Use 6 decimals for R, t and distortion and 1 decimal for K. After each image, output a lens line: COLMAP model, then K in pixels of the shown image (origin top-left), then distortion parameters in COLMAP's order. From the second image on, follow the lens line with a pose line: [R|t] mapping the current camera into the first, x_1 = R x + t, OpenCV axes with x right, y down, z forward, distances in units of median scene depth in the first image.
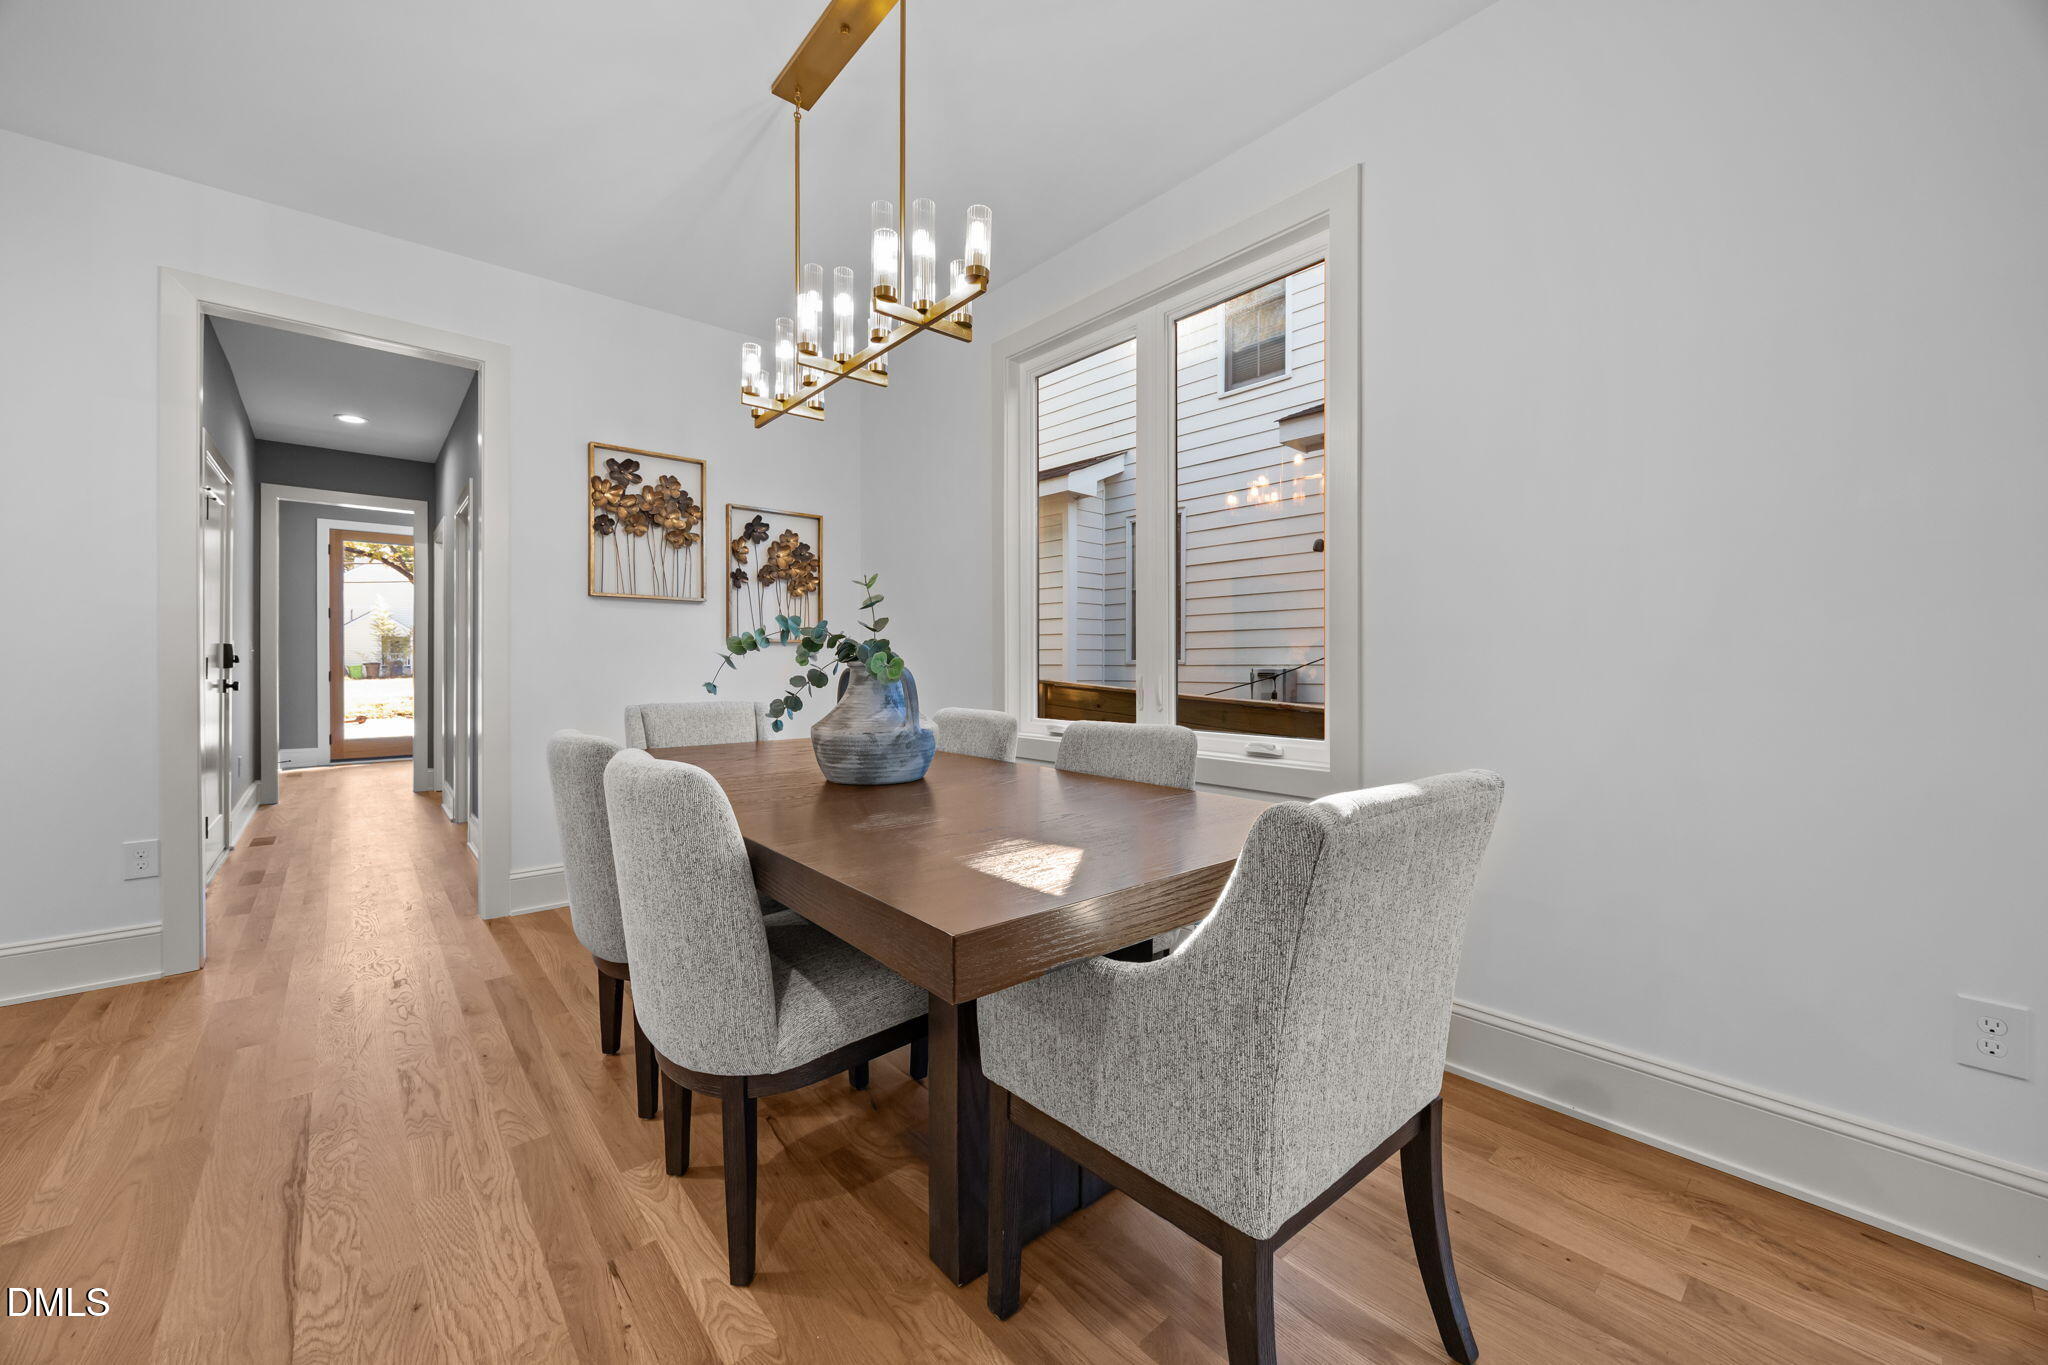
lens RADIAL K [[786.1, 0, 1025.3], [0, 786.1, 674.0], [0, 0, 1]] dist [-0.005238, 0.000992]
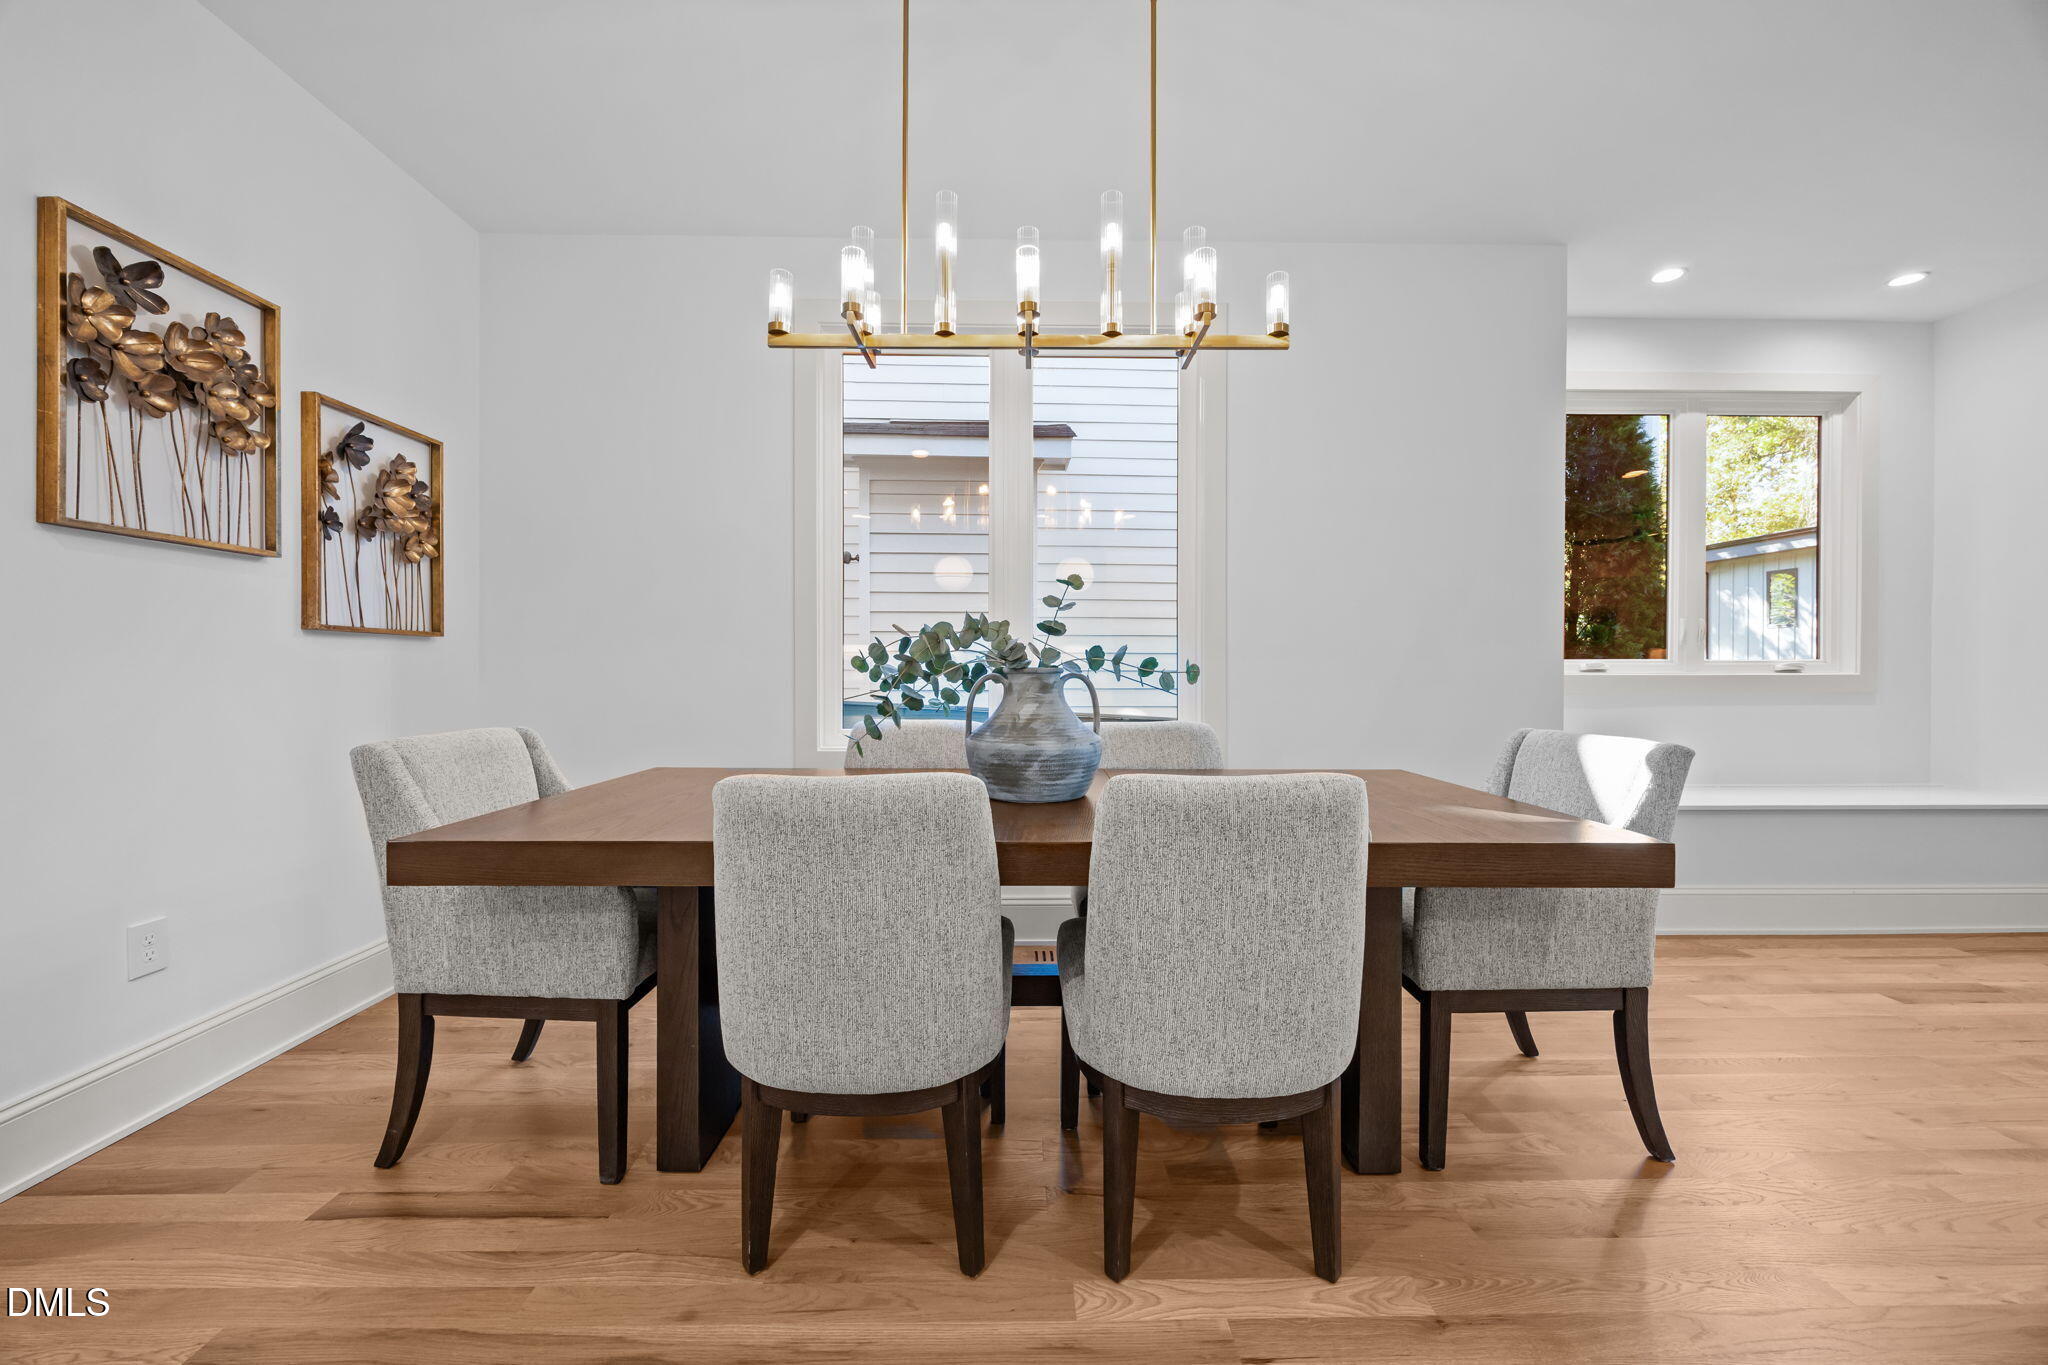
lens RADIAL K [[786.1, 0, 1024.0], [0, 786.1, 676.2], [0, 0, 1]] dist [-0.005238, 0.000992]
pose [[0.639301, -0.005606, 0.768936, -0.515326], [0.007520, 0.999971, 0.001038, -0.003769], [-0.768919, 0.005119, 0.639325, 0.240285]]
